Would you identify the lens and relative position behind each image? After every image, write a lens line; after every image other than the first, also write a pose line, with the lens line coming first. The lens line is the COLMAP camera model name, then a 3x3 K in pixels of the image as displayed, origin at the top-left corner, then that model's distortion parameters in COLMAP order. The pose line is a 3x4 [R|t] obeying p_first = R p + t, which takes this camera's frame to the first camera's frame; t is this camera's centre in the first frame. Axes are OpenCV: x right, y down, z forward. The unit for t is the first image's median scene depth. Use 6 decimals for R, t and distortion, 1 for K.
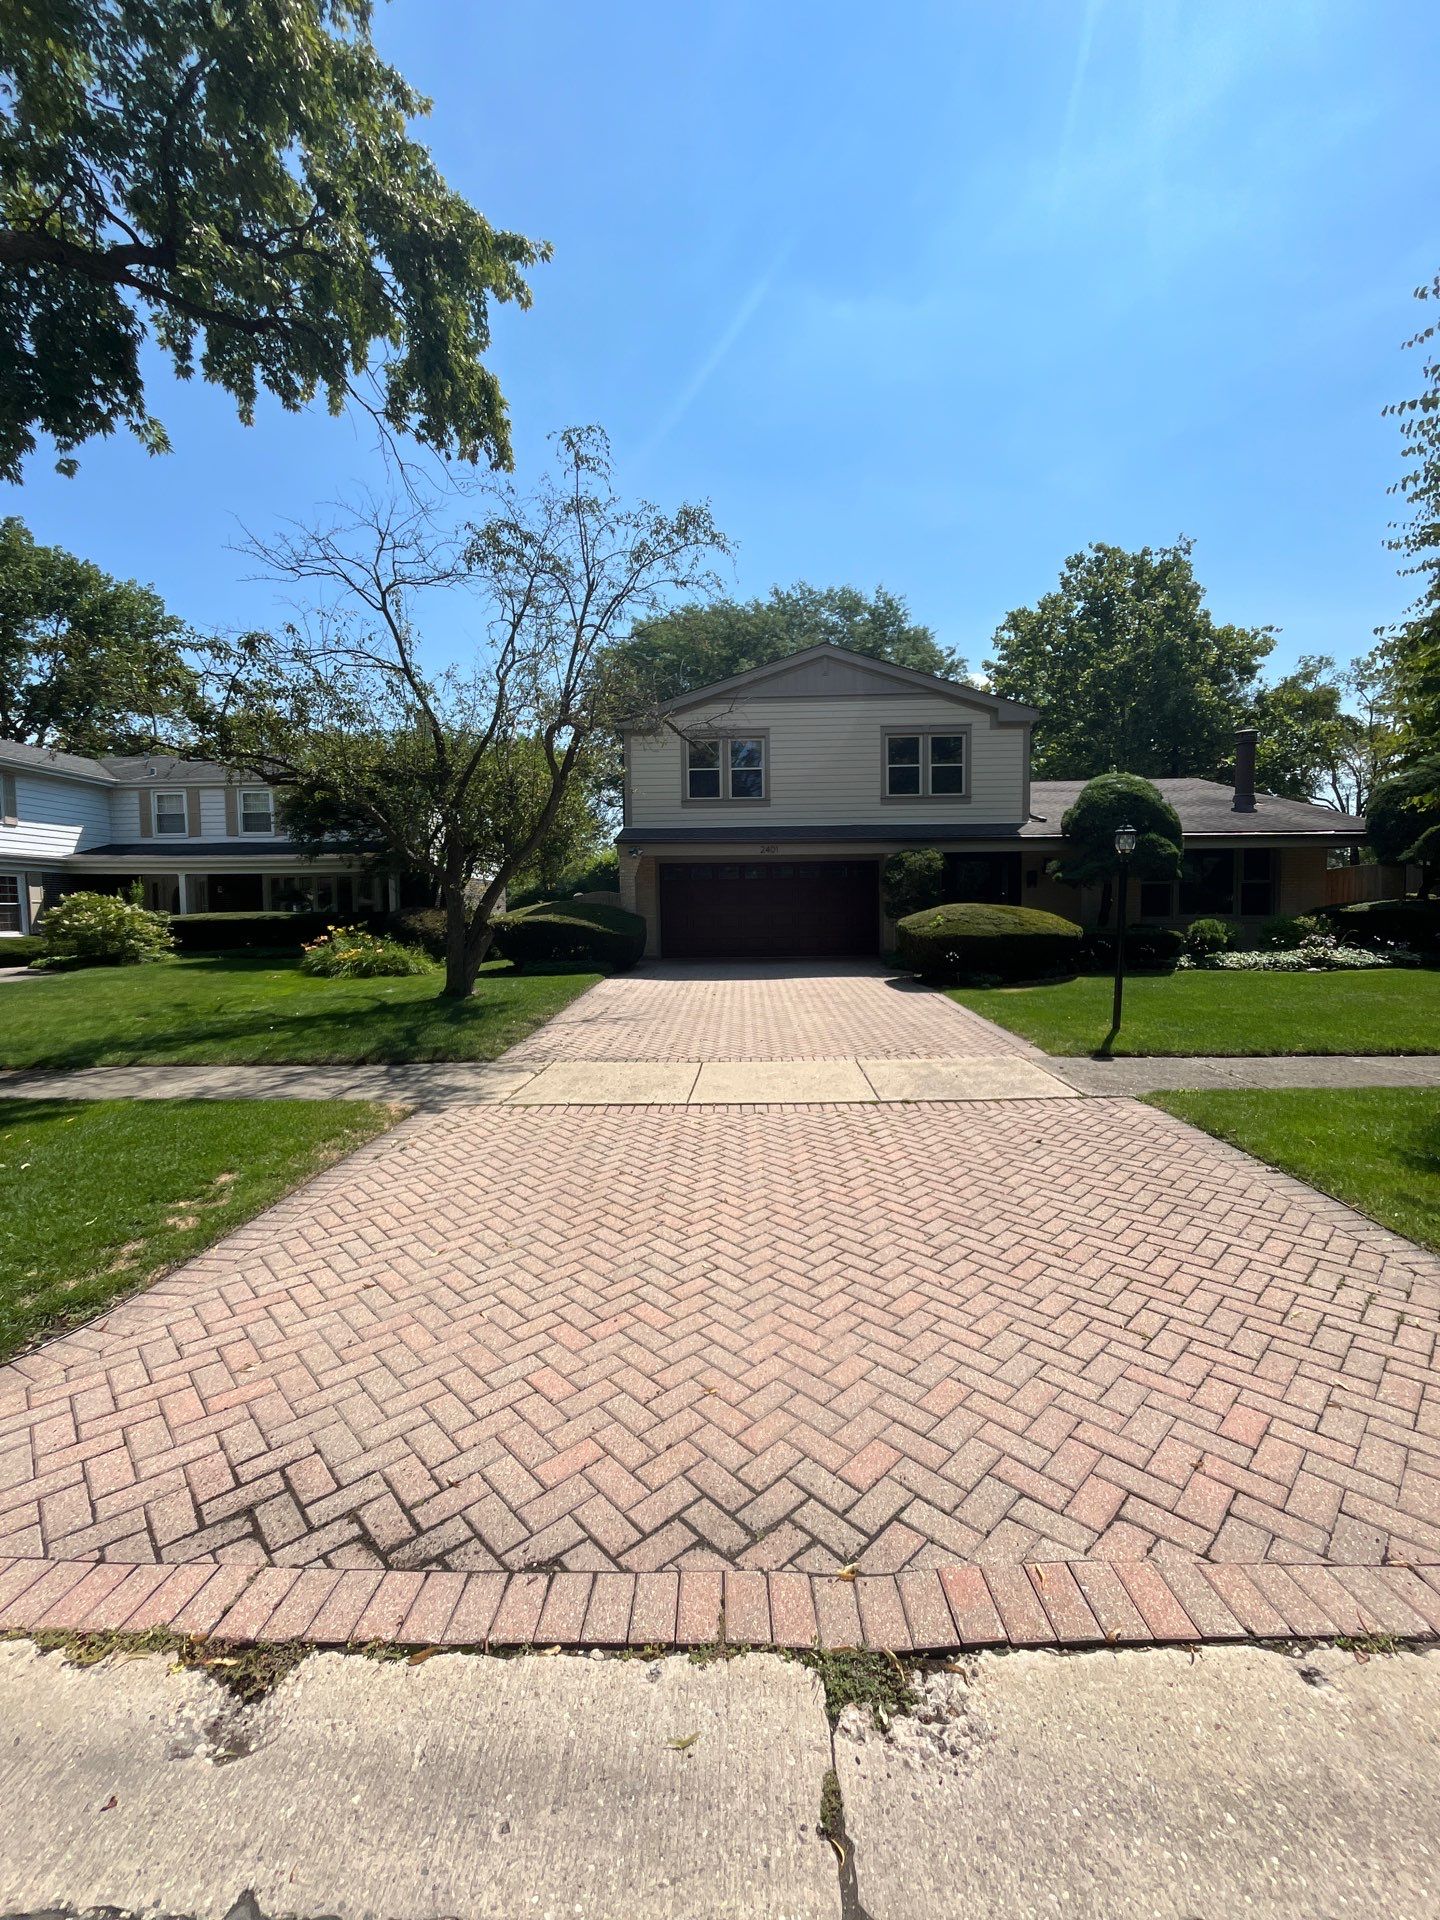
lens RADIAL K [[761.6, 0, 720.0], [0, 761.6, 960.0], [0, 0, 1]] dist [-0.001011, -0.000529]
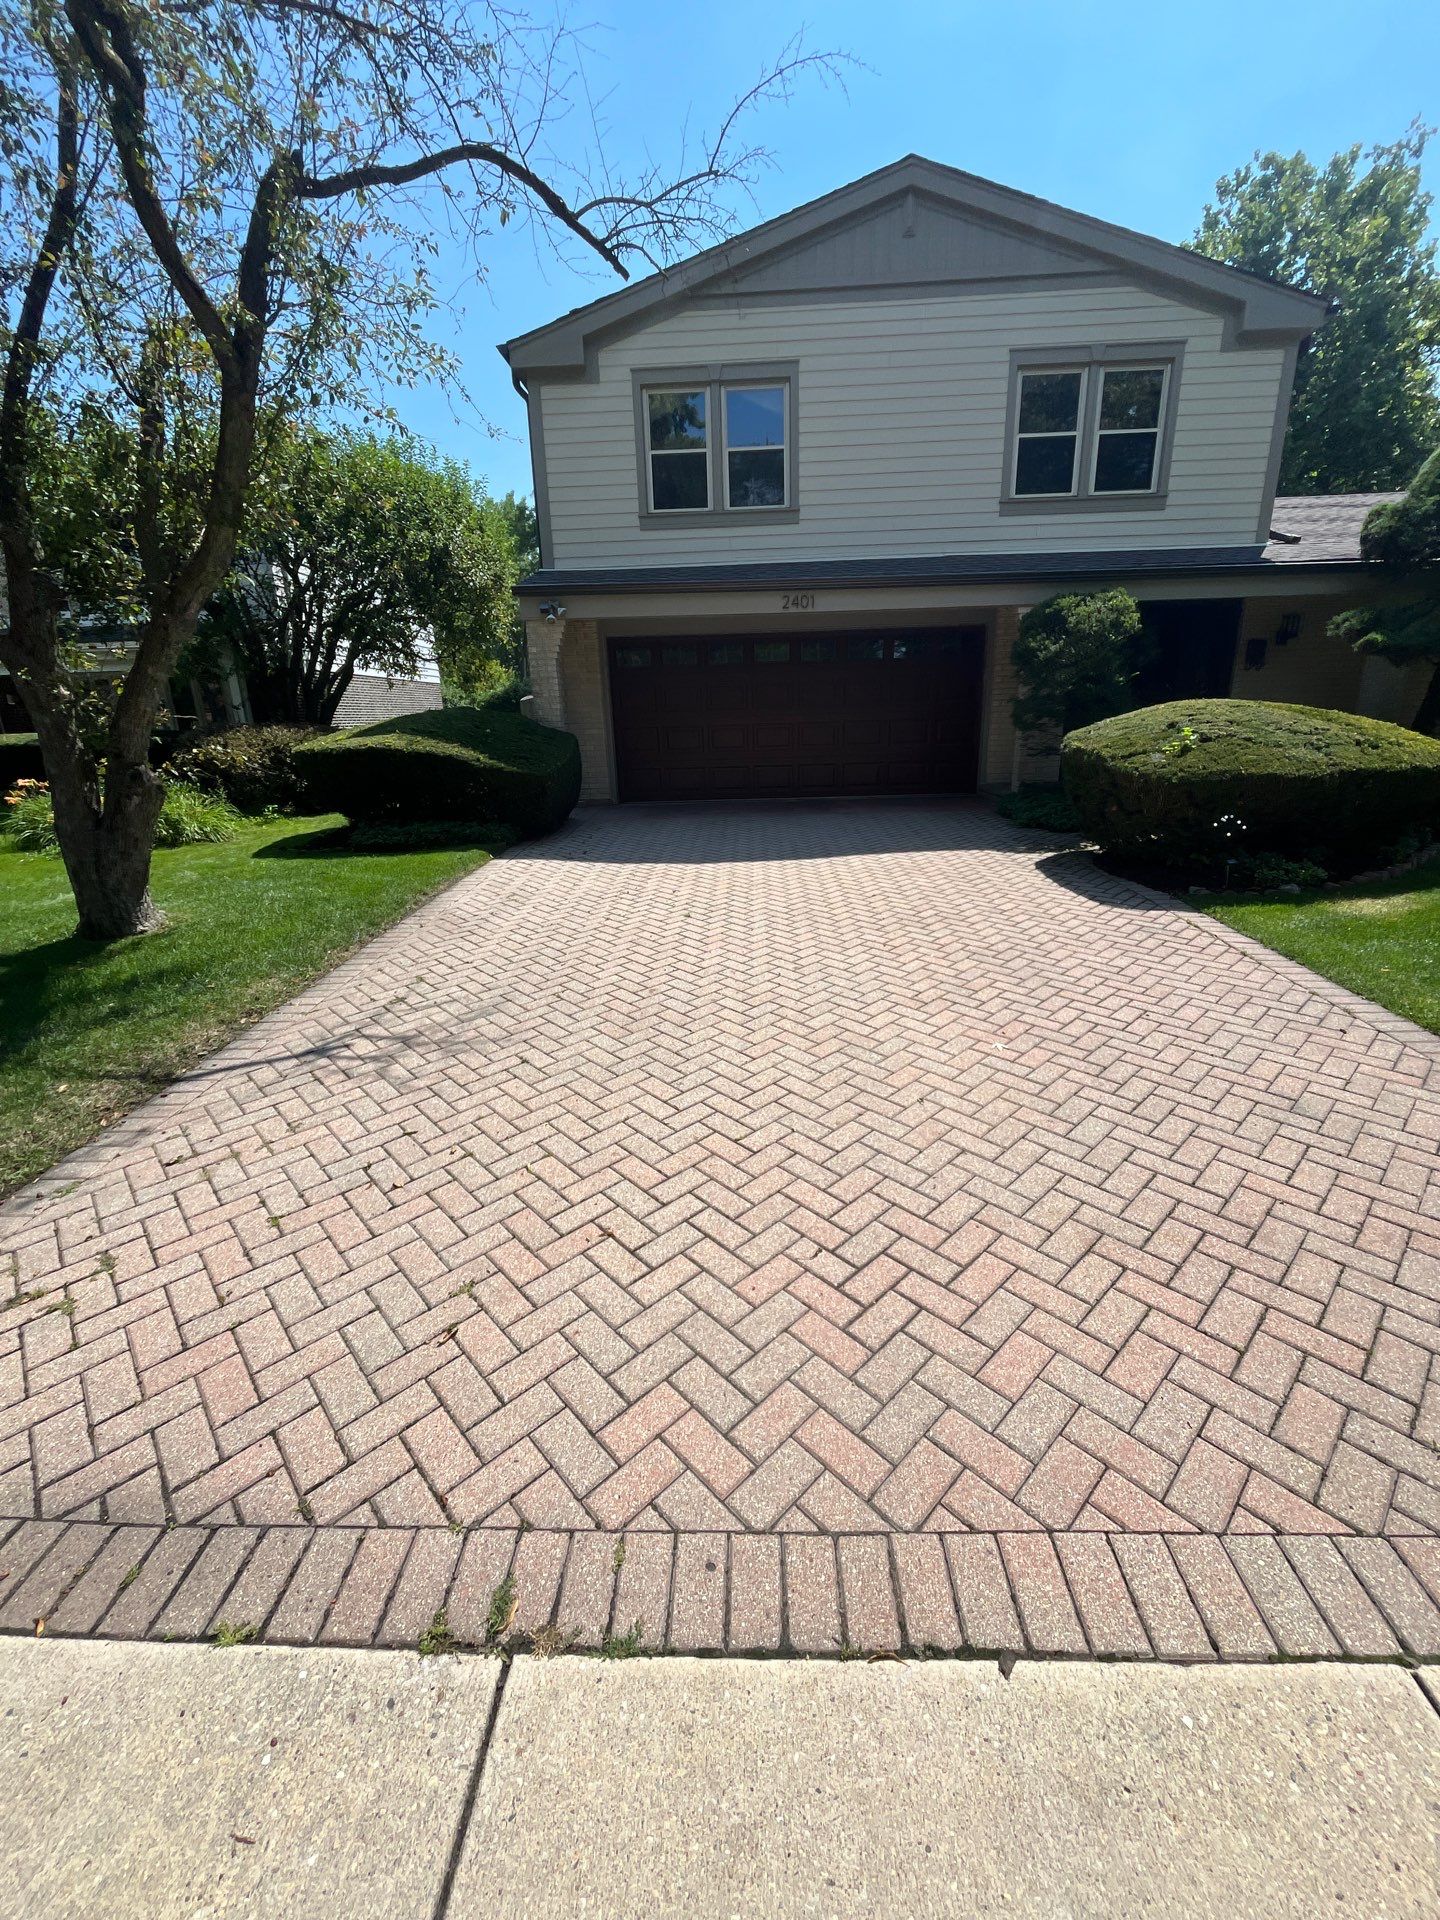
lens RADIAL K [[771.7, 0, 725.7], [0, 771.7, 955.5], [0, 0, 1]] dist [-0.003647, -0.000347]
pose [[0.999856, -0.012323, -0.011658, 0.110748], [0.014717, 0.971915, 0.234872, -0.206595], [0.008436, -0.235010, 0.971956, 2.816689]]
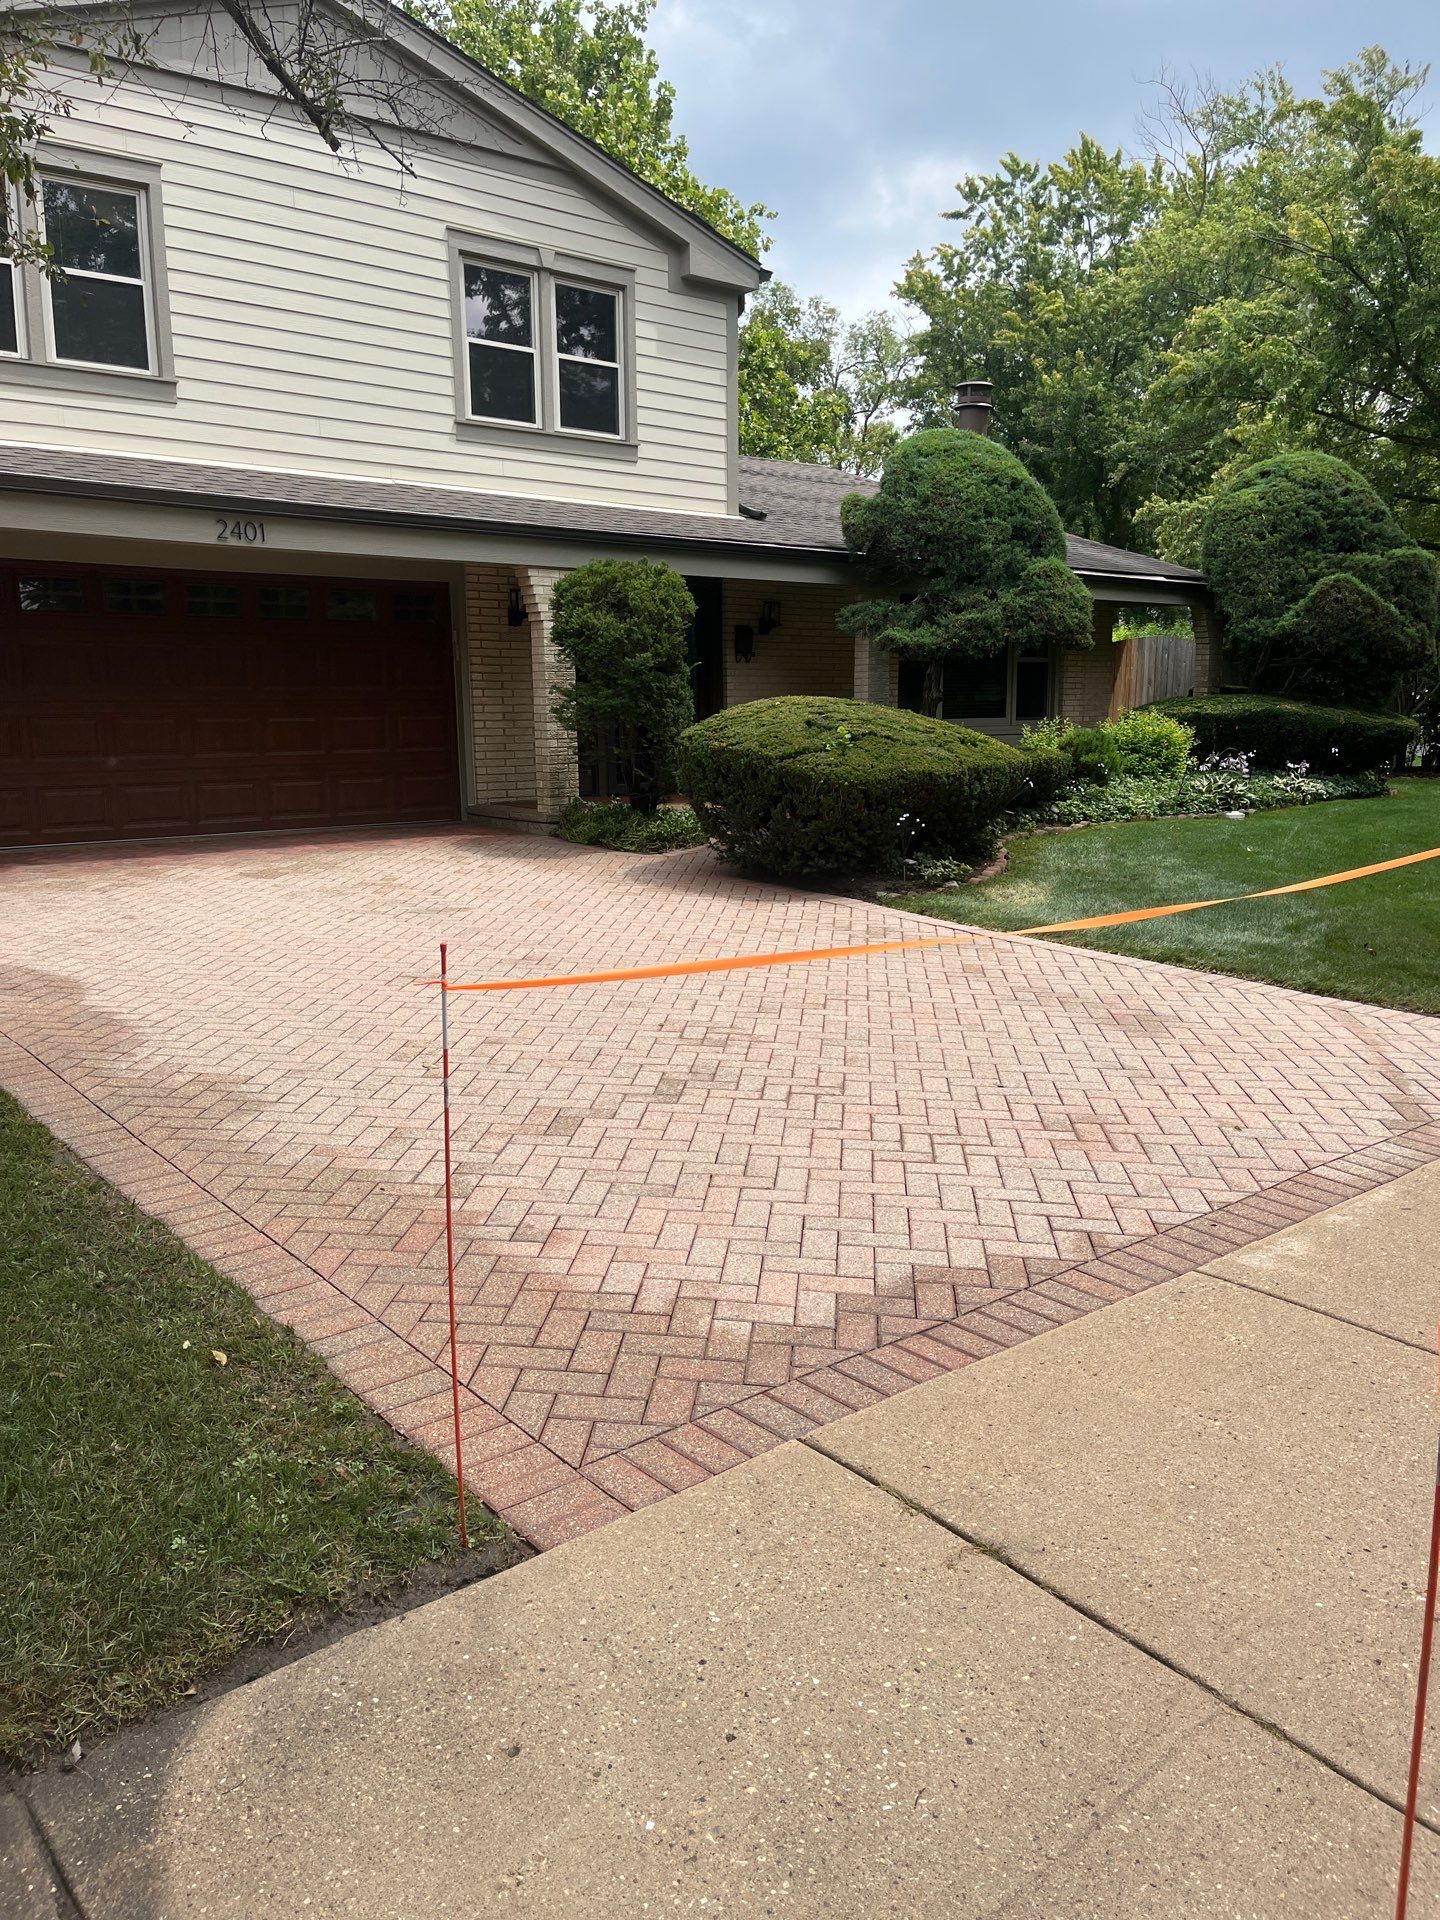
lens RADIAL K [[1454.4, 0, 720.0], [0, 1454.4, 960.0], [0, 0, 1]] dist [0.084327, -0.122421]
pose [[0.747993, -0.108124, 0.654840, -1.630101], [0.036074, 0.991806, 0.122557, -0.166912], [-0.662726, -0.068049, 0.745764, 2.334761]]
